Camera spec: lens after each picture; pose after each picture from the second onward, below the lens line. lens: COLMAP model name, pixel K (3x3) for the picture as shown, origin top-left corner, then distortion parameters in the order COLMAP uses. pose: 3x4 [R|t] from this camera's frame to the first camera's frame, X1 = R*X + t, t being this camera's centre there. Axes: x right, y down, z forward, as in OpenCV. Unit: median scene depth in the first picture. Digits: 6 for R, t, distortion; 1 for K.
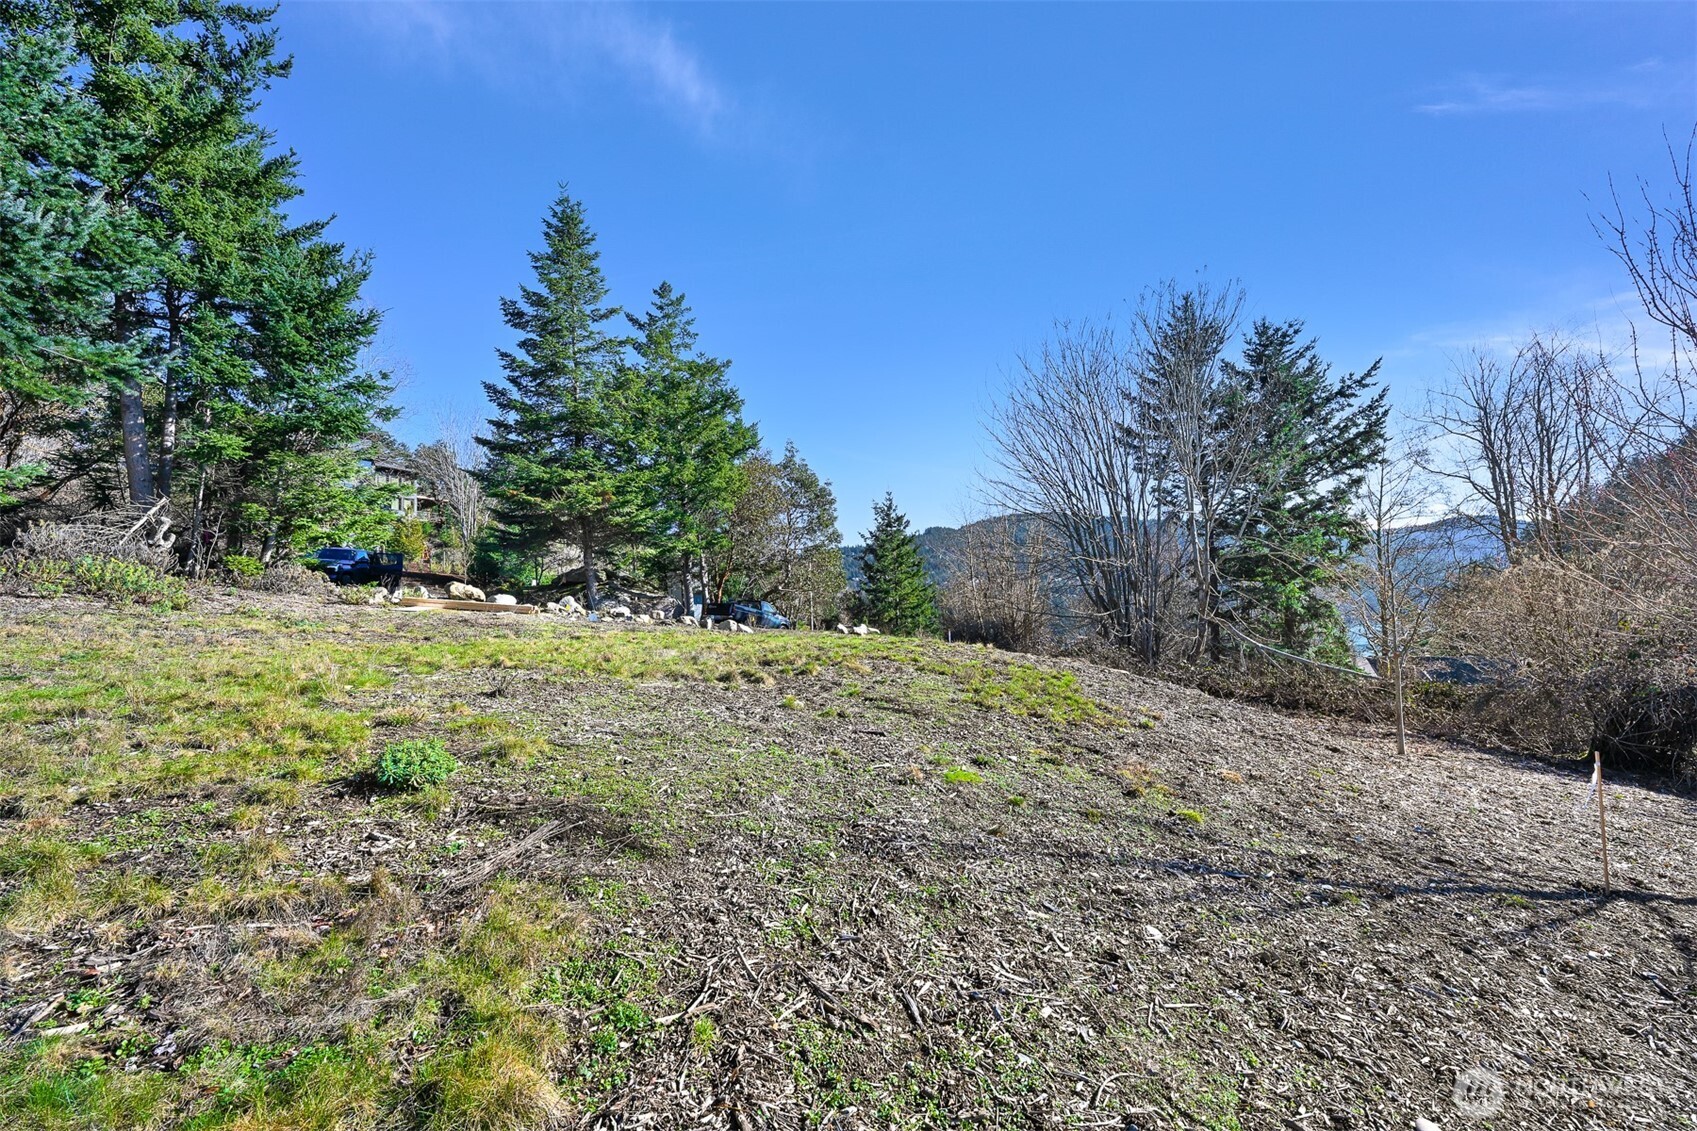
lens RADIAL K [[668.2, 0, 852.3], [0, 668.2, 571.6], [0, 0, 1]] dist [-0.002064, -0.000078]
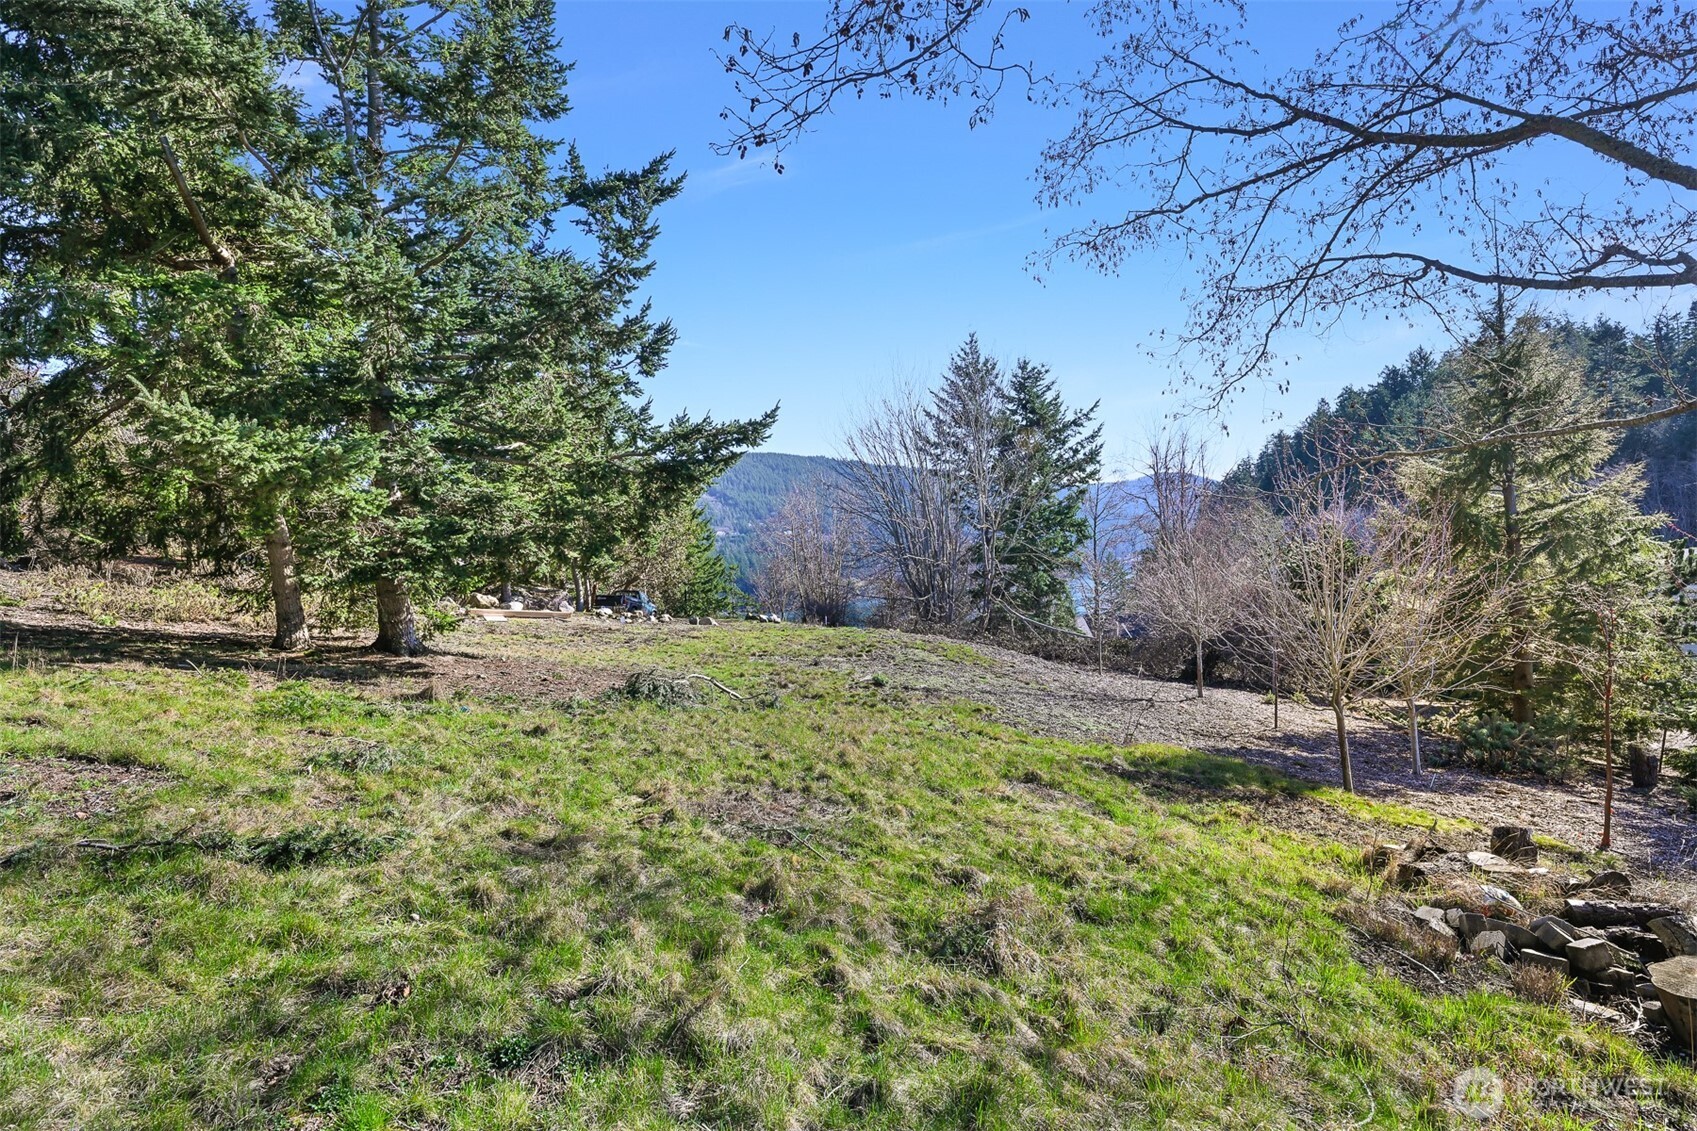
lens RADIAL K [[823.5, 0, 846.7], [0, 823.5, 560.9], [0, 0, 1]] dist [-0.000068, -0.000006]
pose [[0.930340, -0.005282, 0.366661, -0.283173], [-0.012435, 0.998867, 0.045939, -0.064414], [-0.366488, -0.047298, 0.929220, -0.358468]]
